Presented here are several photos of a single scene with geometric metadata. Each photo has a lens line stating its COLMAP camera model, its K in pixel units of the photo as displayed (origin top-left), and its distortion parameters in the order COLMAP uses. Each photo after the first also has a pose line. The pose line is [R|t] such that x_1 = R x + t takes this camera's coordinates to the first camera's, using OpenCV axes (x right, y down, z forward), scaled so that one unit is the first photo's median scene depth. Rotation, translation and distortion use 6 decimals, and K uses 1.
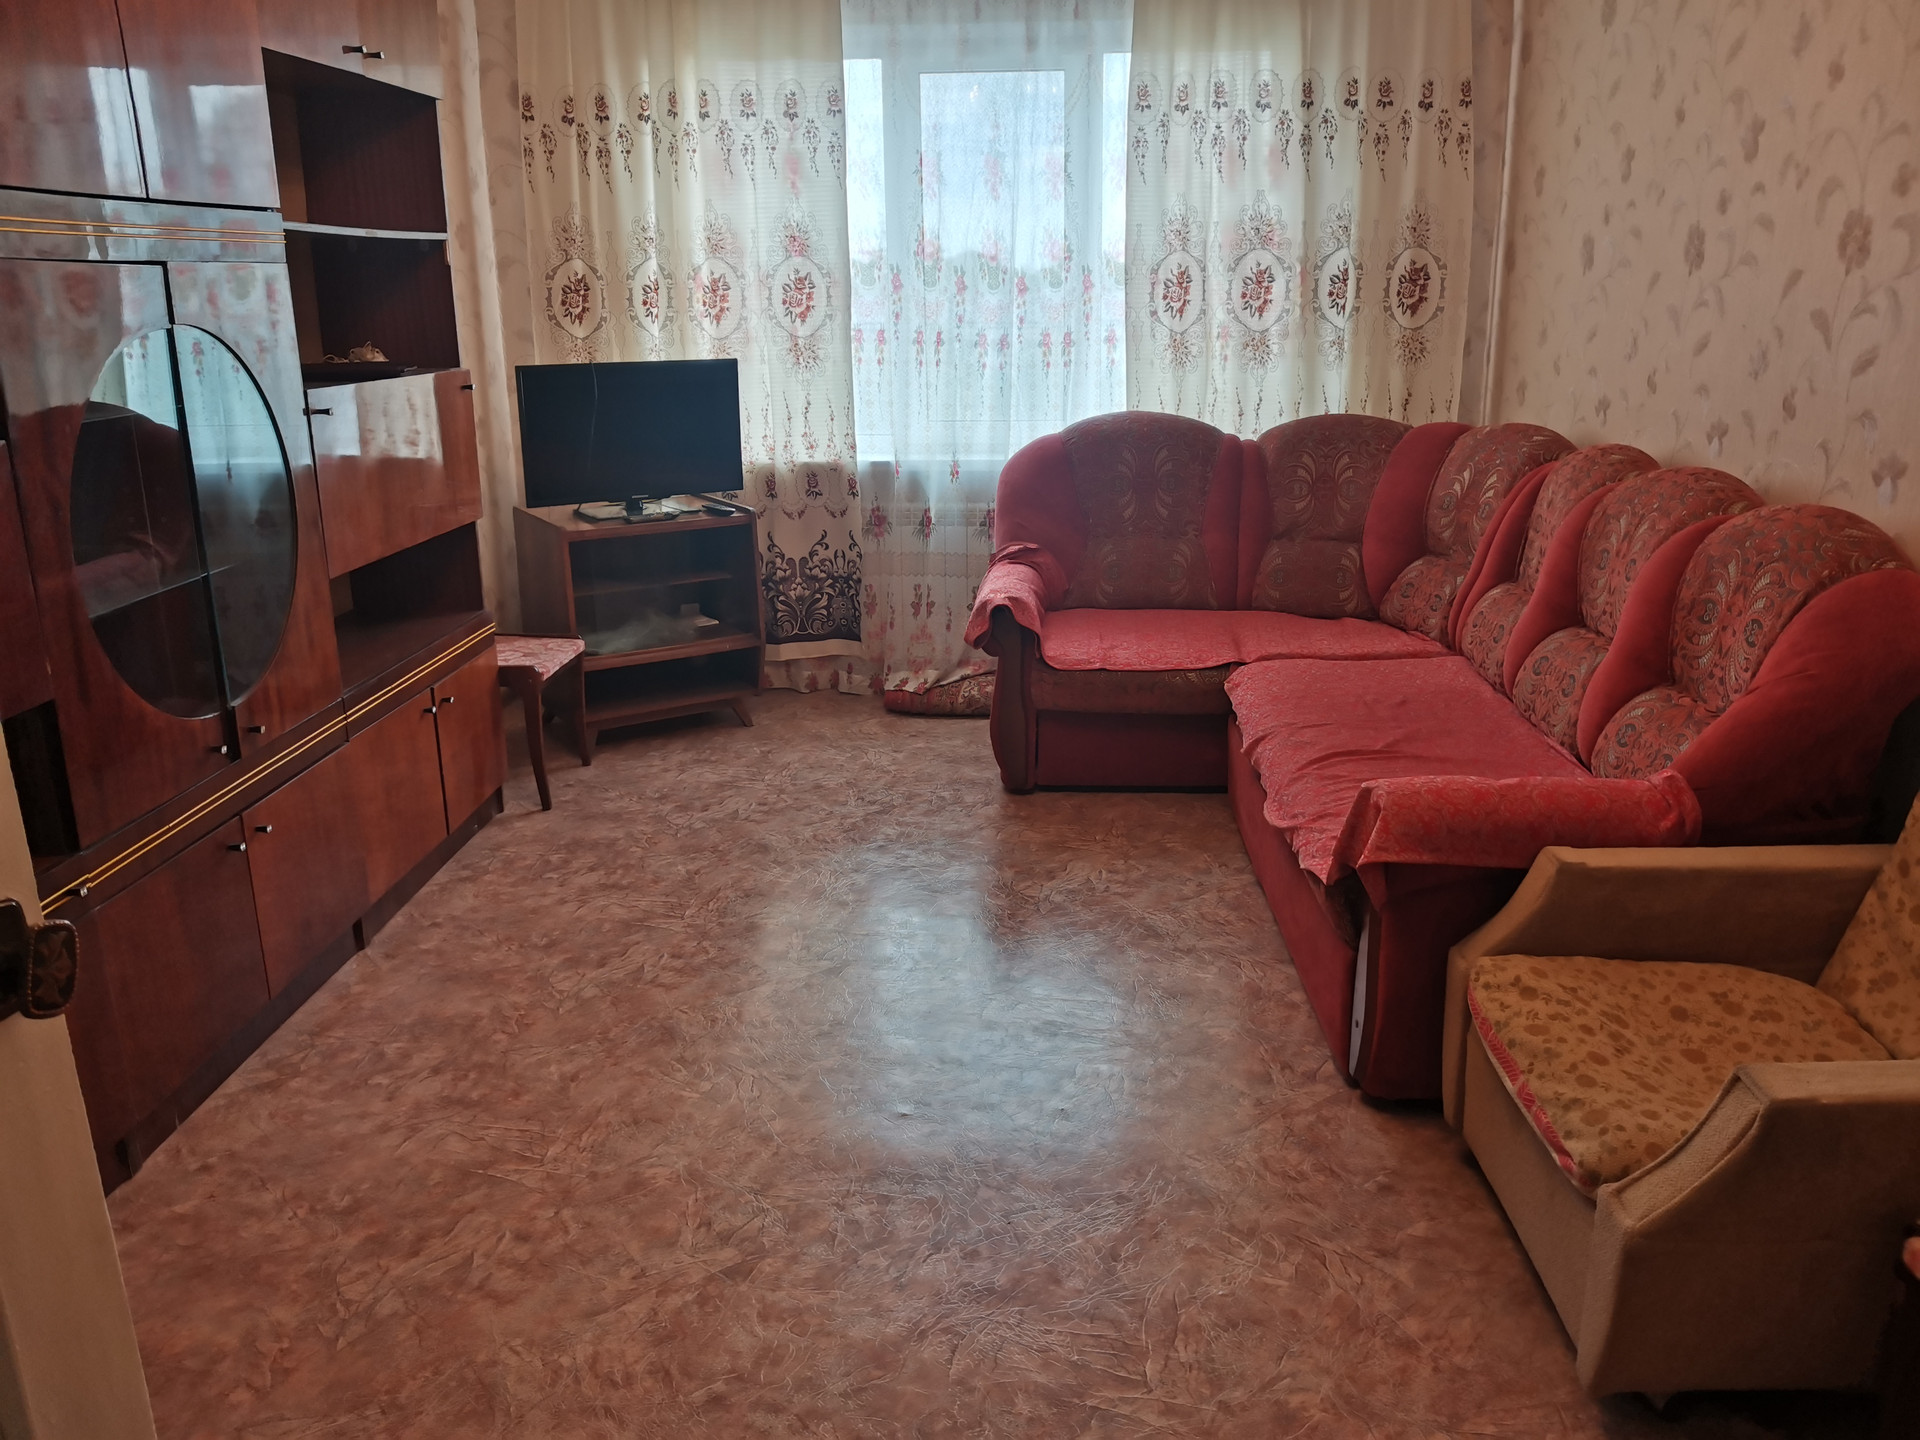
lens RADIAL K [[1437.1, 0, 961.0], [0, 1437.1, 737.3], [0, 0, 1]] dist [0.006363, -0.062751]
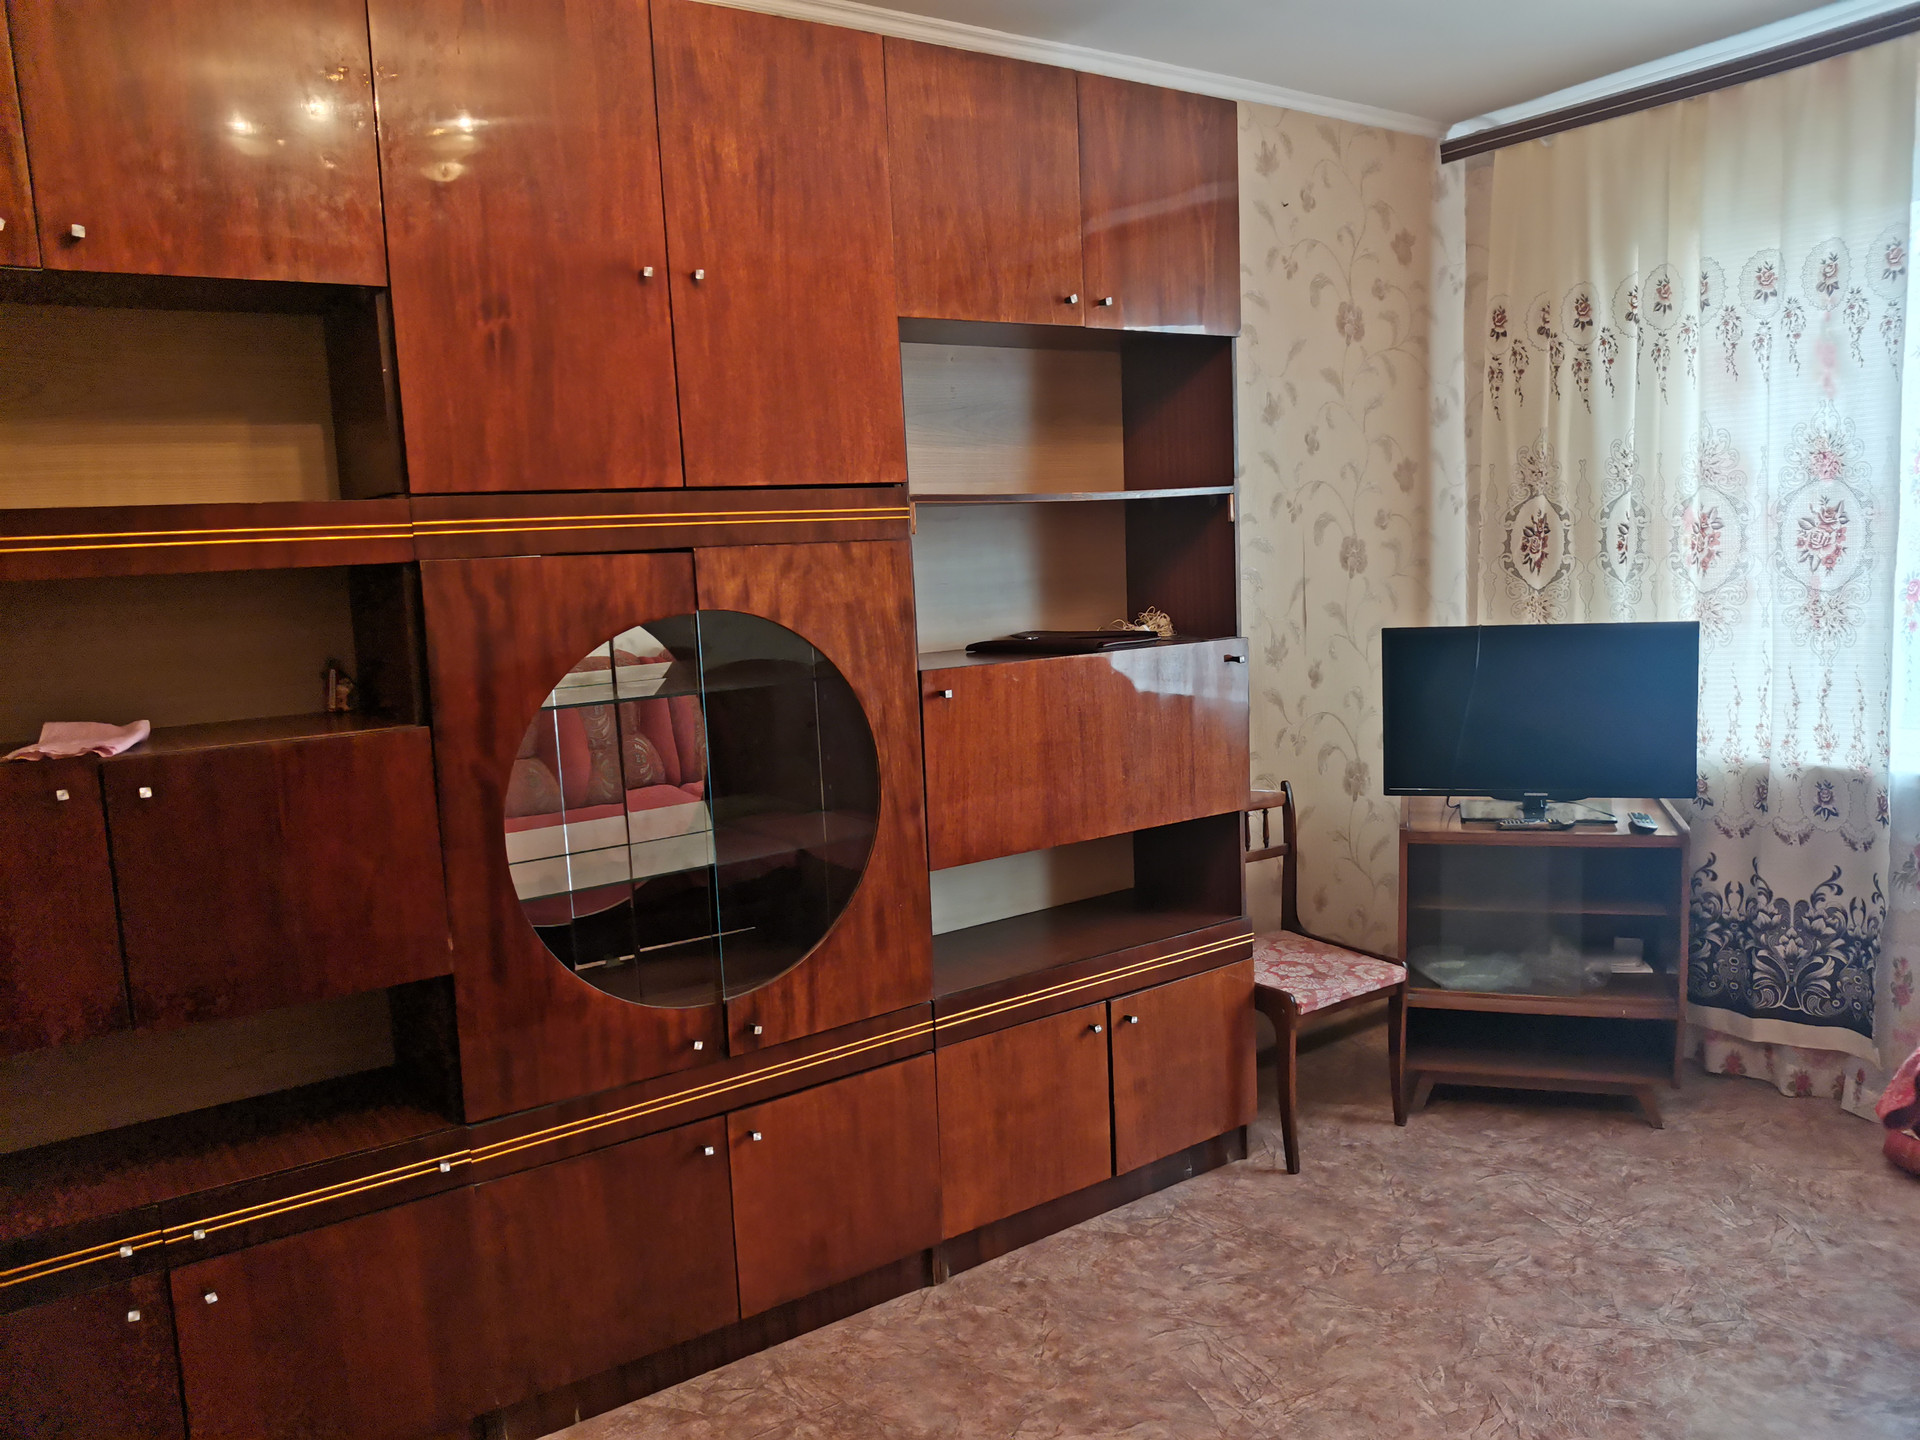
lens RADIAL K [[1437.1, 0, 968.3], [0, 1437.1, 732.0], [0, 0, 1]] dist [0.006363, -0.062751]
pose [[0.629891, 0.080451, -0.772505, 0.200876], [-0.192702, 0.979709, -0.055096, -0.113438], [0.752398, 0.183568, 0.632614, 0.320235]]
